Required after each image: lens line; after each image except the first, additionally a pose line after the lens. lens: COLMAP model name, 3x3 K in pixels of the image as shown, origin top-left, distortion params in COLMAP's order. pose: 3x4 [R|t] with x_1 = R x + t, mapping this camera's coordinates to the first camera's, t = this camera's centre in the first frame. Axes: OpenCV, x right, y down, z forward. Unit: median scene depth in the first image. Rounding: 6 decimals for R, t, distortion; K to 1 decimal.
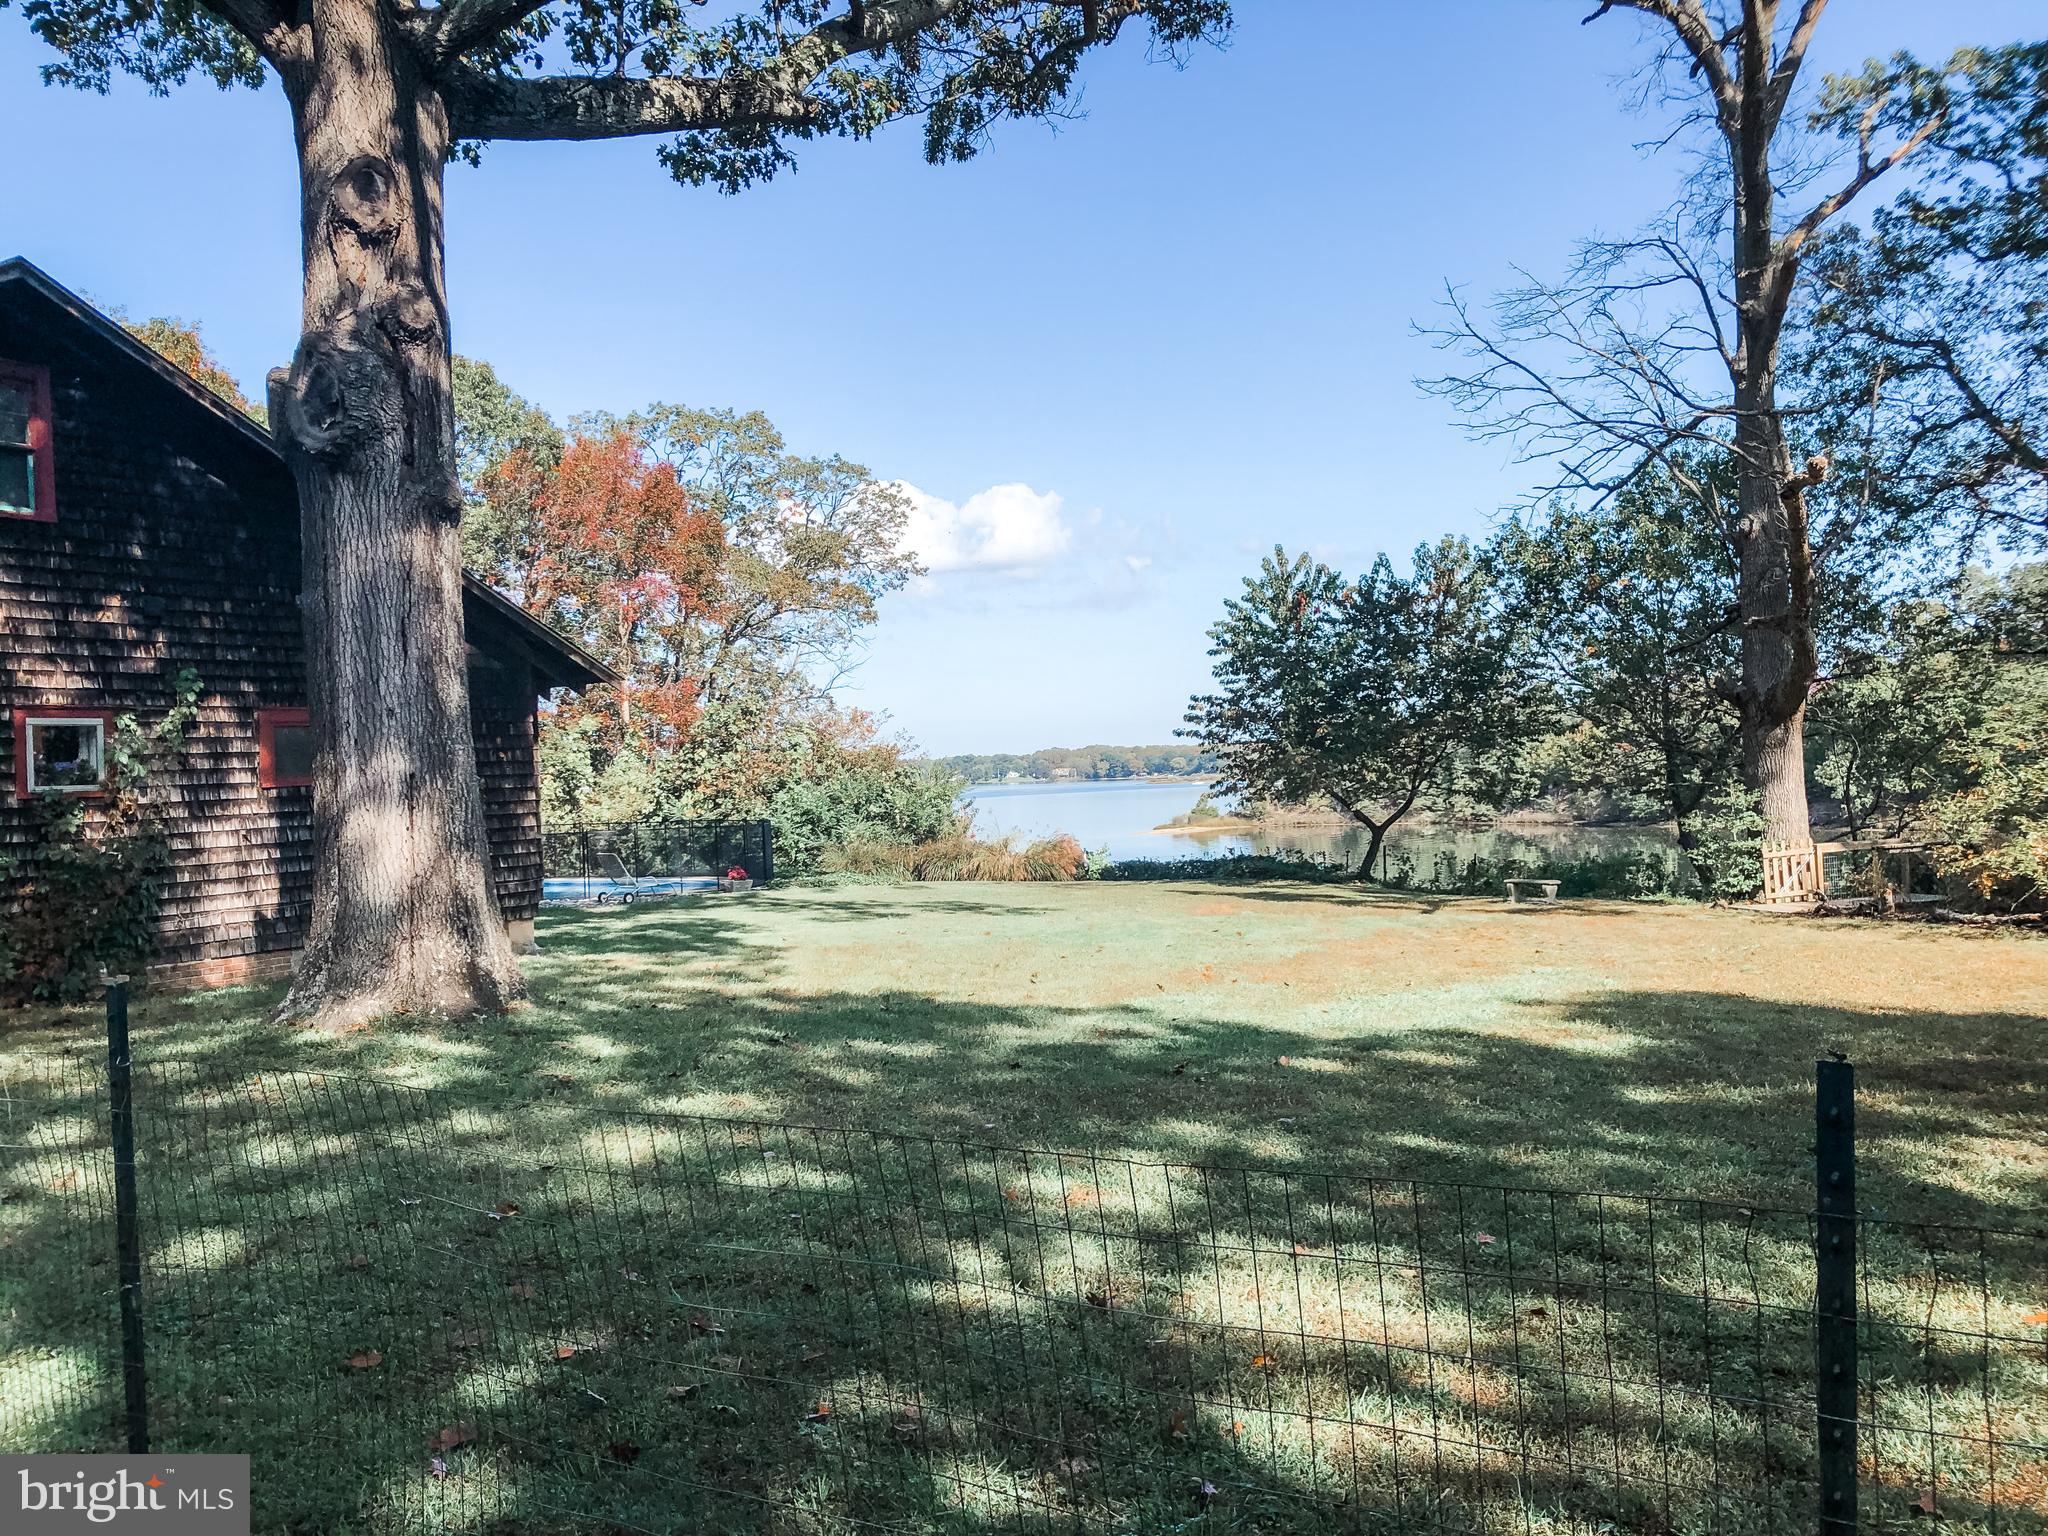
lens RADIAL K [[1687.3, 0, 1035.5], [0, 1687.3, 777.3], [0, 0, 1]] dist [0.054724, -0.087103]
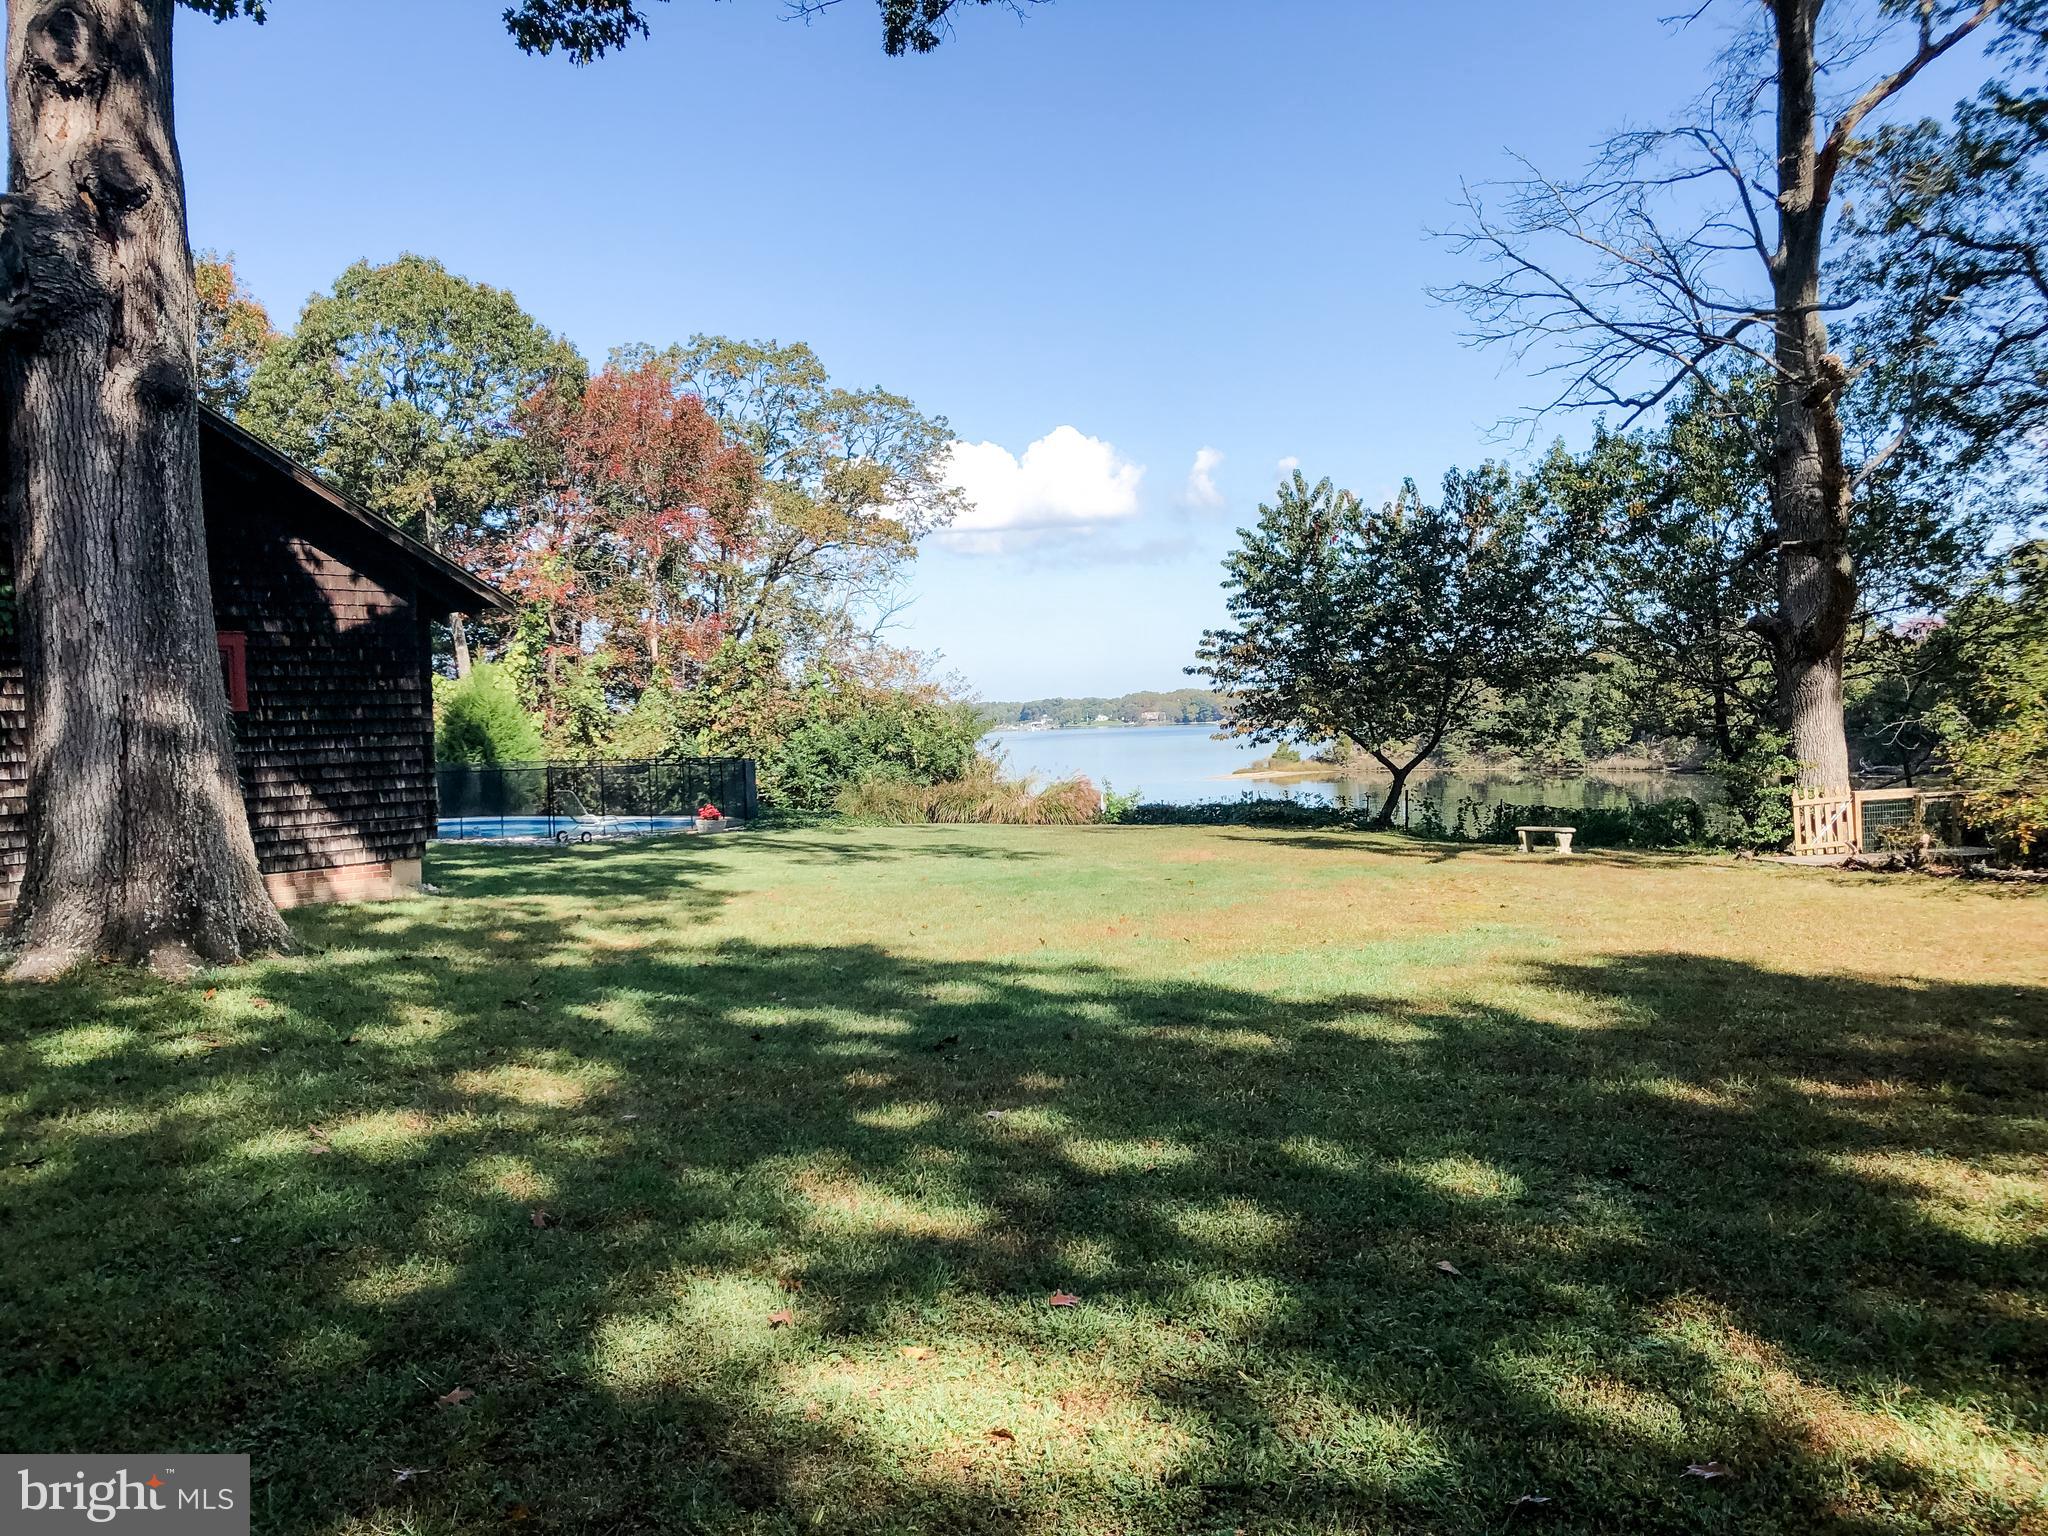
lens RADIAL K [[1688.3, 0, 1026.7], [0, 1688.3, 758.8], [0, 0, 1]] dist [0.065866, -0.100406]
pose [[0.998075, 0.007120, -0.061608, 0.051928], [-0.005731, 0.999726, 0.022691, 0.002679], [0.061752, -0.022294, 0.997842, 0.043119]]
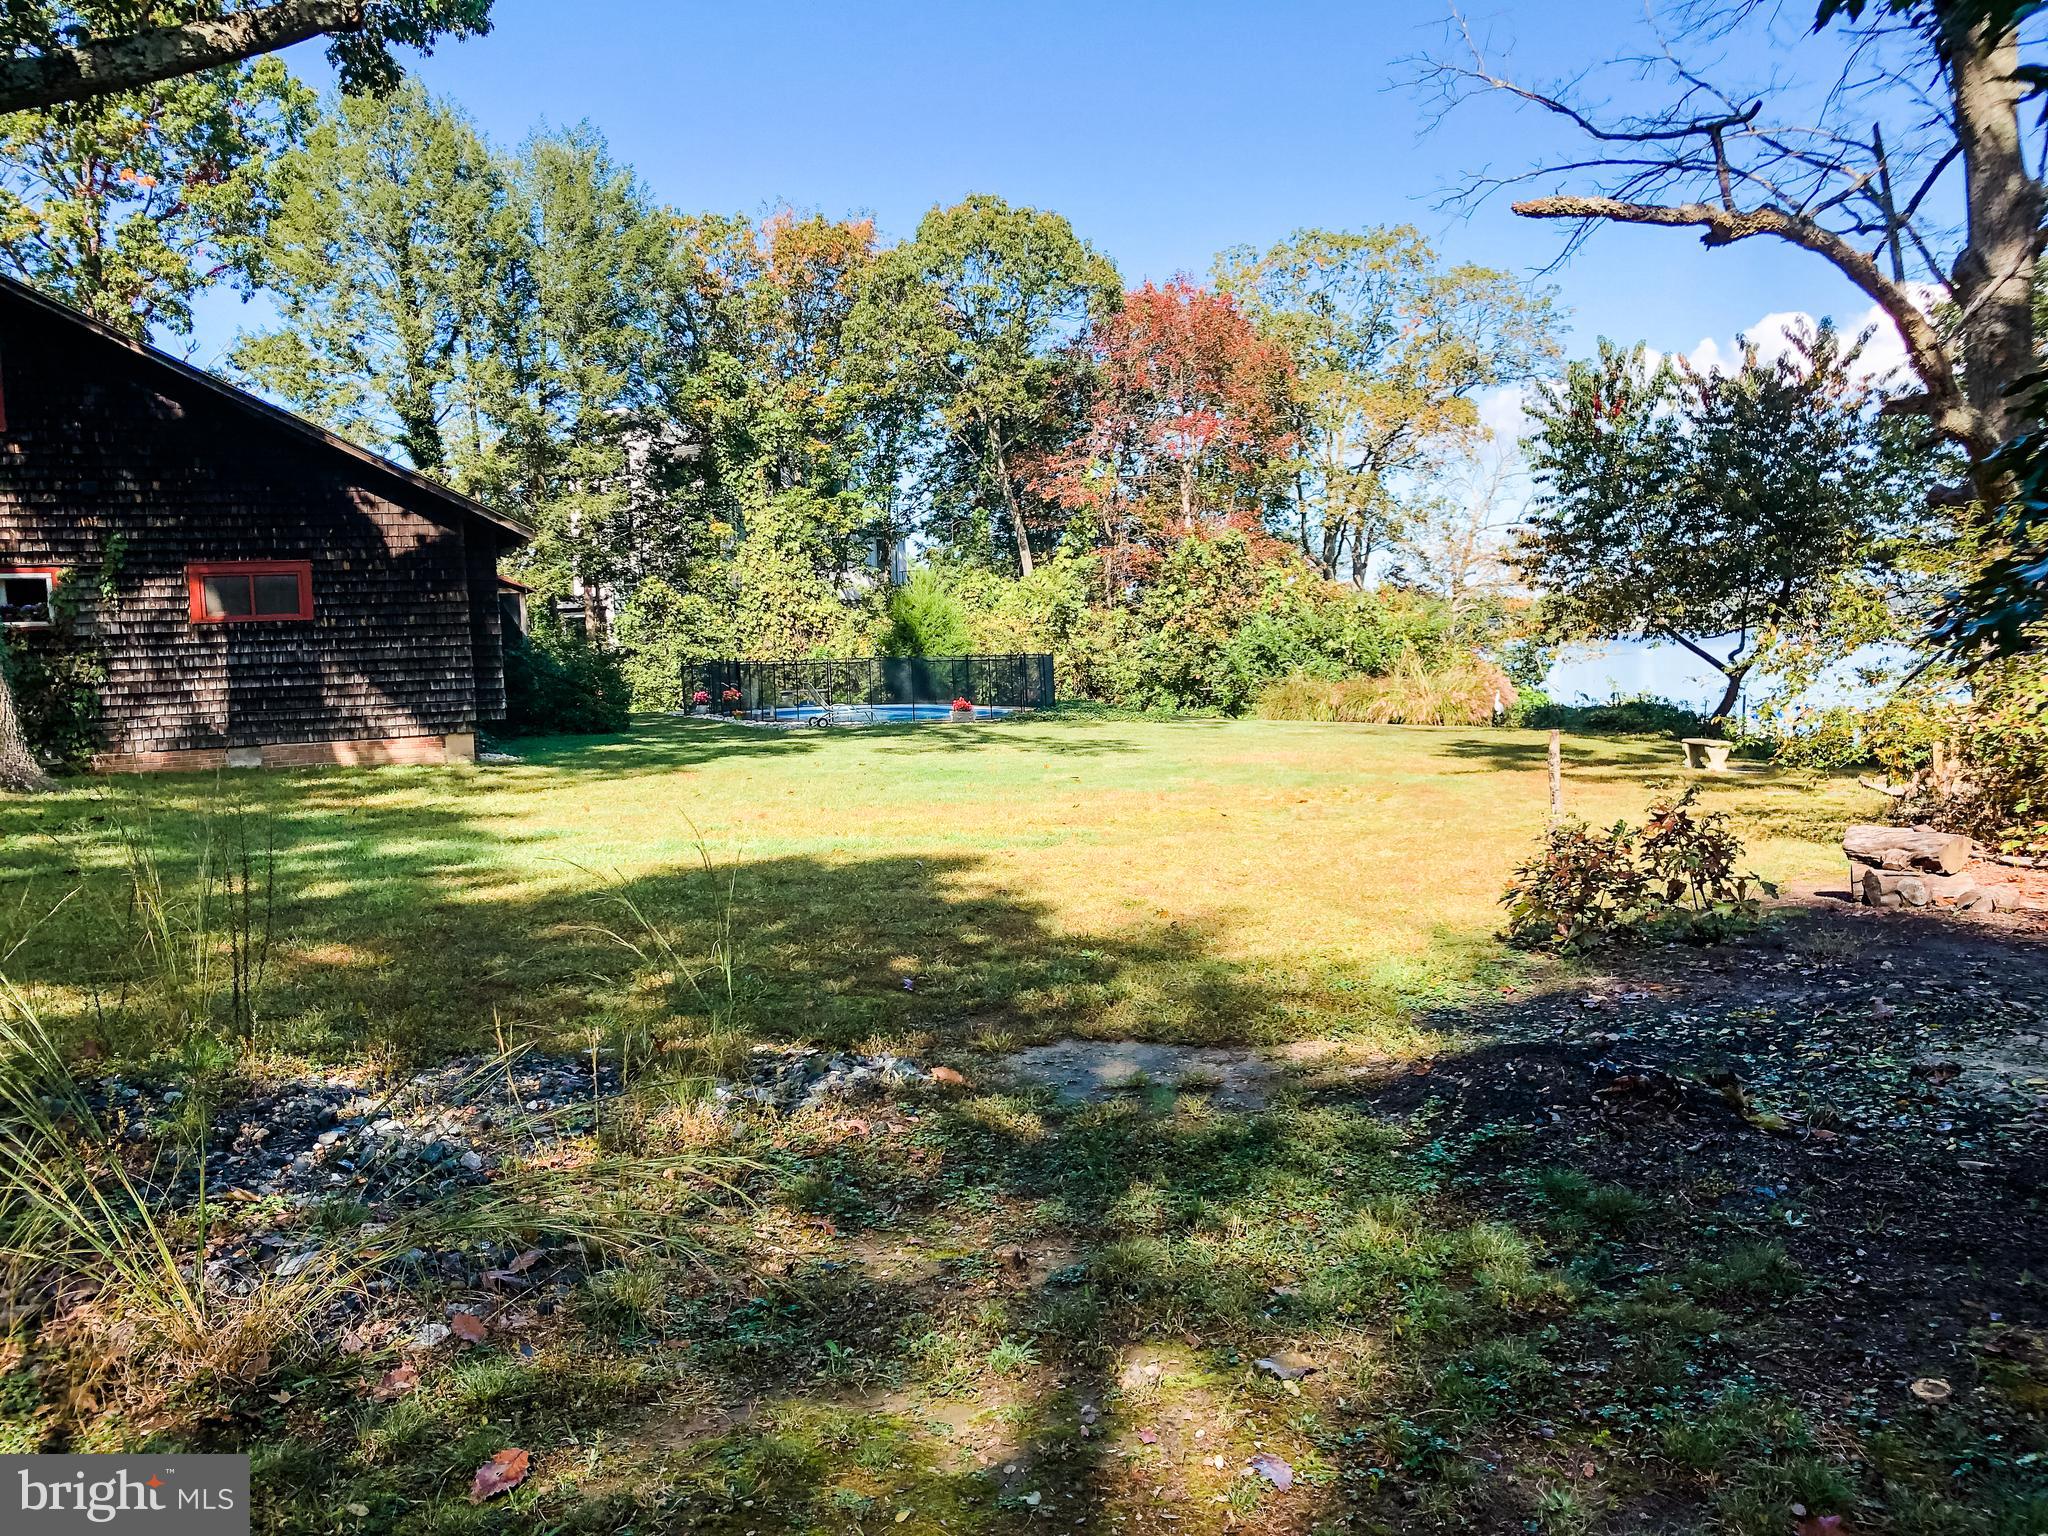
lens RADIAL K [[1692.3, 0, 1033.9], [0, 1692.3, 757.2], [0, 0, 1]] dist [0.028884, -0.050928]
pose [[0.837056, 0.044766, -0.545283, 0.367013], [0.002692, 0.996298, 0.085925, -0.000934], [0.547110, -0.073391, 0.833837, 0.116438]]
